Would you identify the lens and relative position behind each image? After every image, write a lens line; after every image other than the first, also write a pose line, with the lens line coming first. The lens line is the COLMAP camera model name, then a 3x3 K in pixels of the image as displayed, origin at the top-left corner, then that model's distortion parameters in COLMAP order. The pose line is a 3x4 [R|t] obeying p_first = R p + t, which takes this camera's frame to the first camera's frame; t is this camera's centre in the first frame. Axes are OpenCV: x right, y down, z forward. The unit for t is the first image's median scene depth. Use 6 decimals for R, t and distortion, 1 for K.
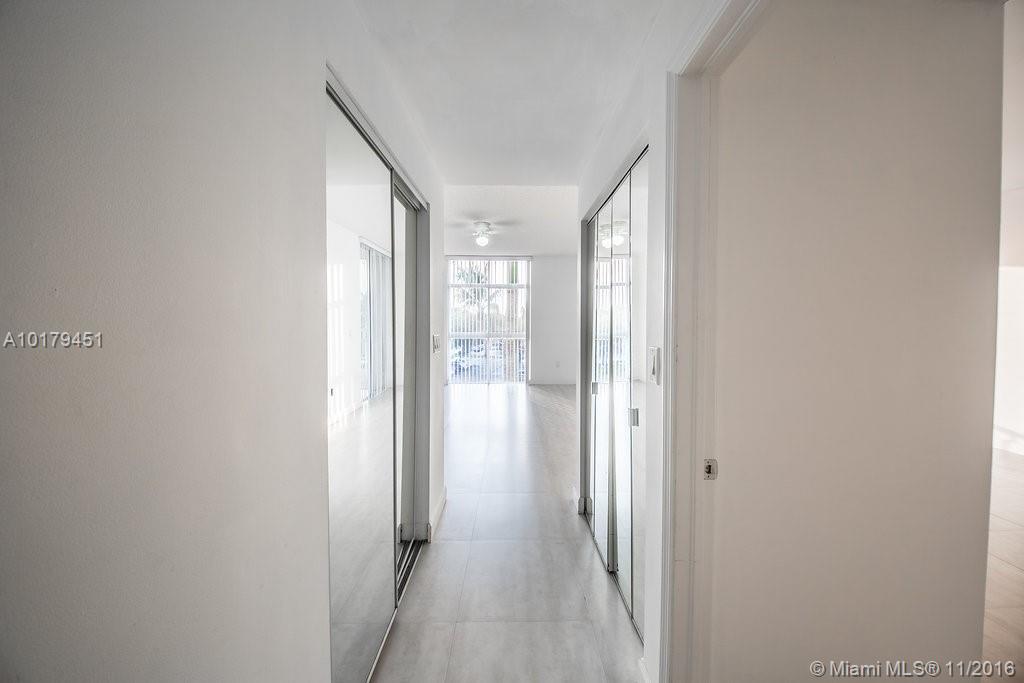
lens RADIAL K [[357.3, 0, 517.0], [0, 357.3, 331.7], [0, 0, 1]] dist [0.018093, -0.016321]
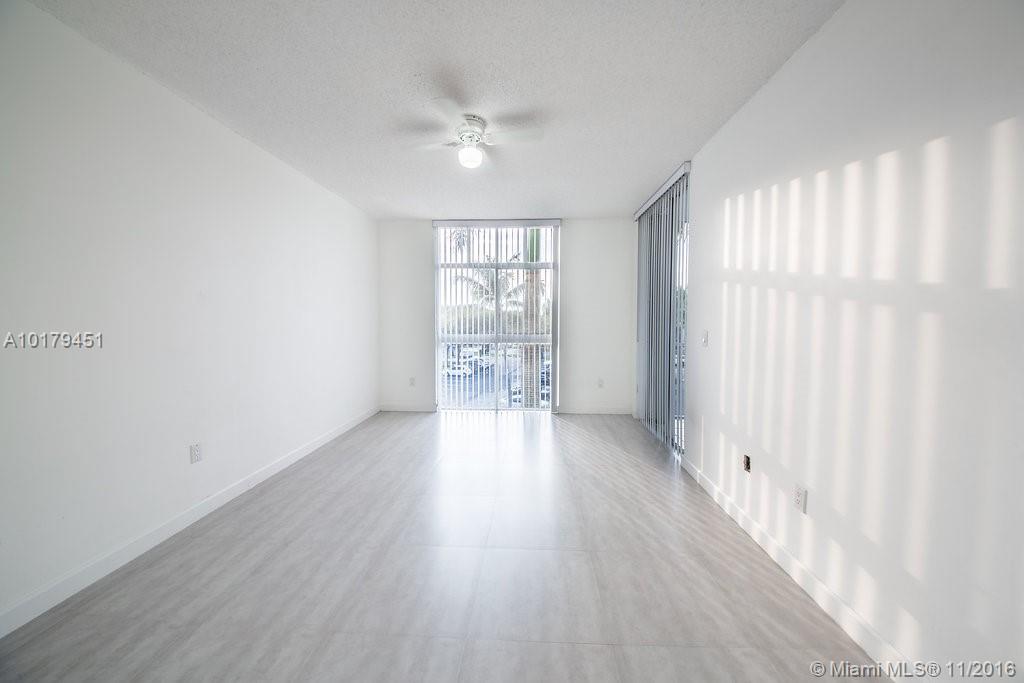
lens RADIAL K [[357.3, 0, 517.0], [0, 357.3, 331.7], [0, 0, 1]] dist [0.018093, -0.016321]
pose [[0.998190, 0.002654, -0.060078, -0.000158], [-0.002332, 0.999983, 0.005432, -0.008112], [0.060091, -0.005283, 0.998179, 0.332130]]
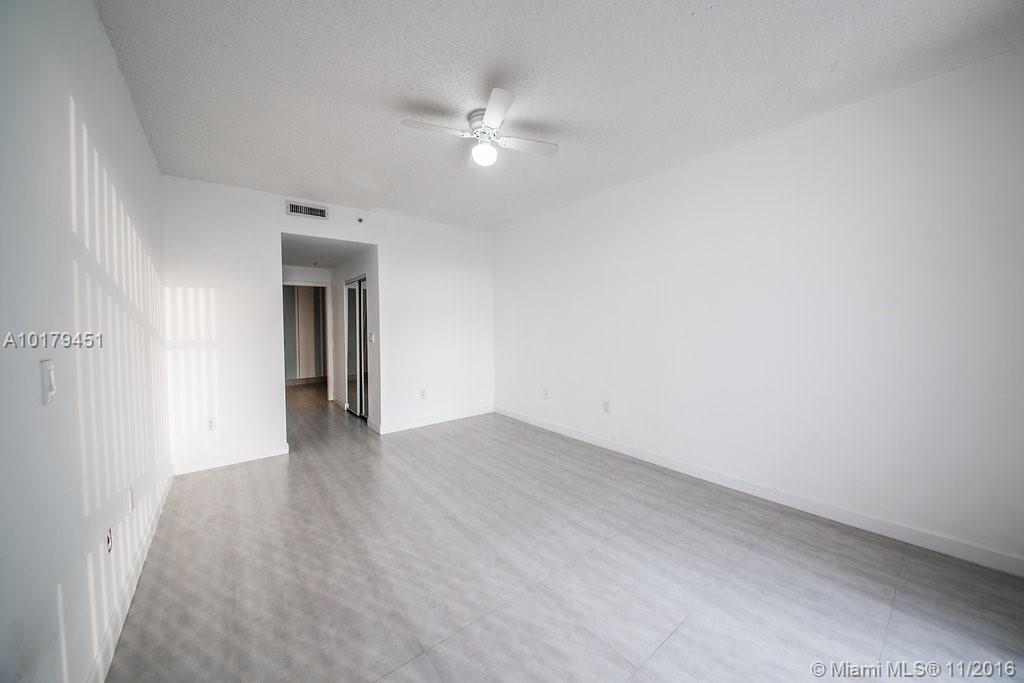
lens RADIAL K [[357.3, 0, 517.0], [0, 357.3, 331.7], [0, 0, 1]] dist [0.018093, -0.016321]
pose [[-0.782257, 0.022414, -0.622553, 0.112862], [-0.006728, 0.998990, 0.044421, -0.027765], [0.622920, 0.038937, -0.781316, 0.933393]]
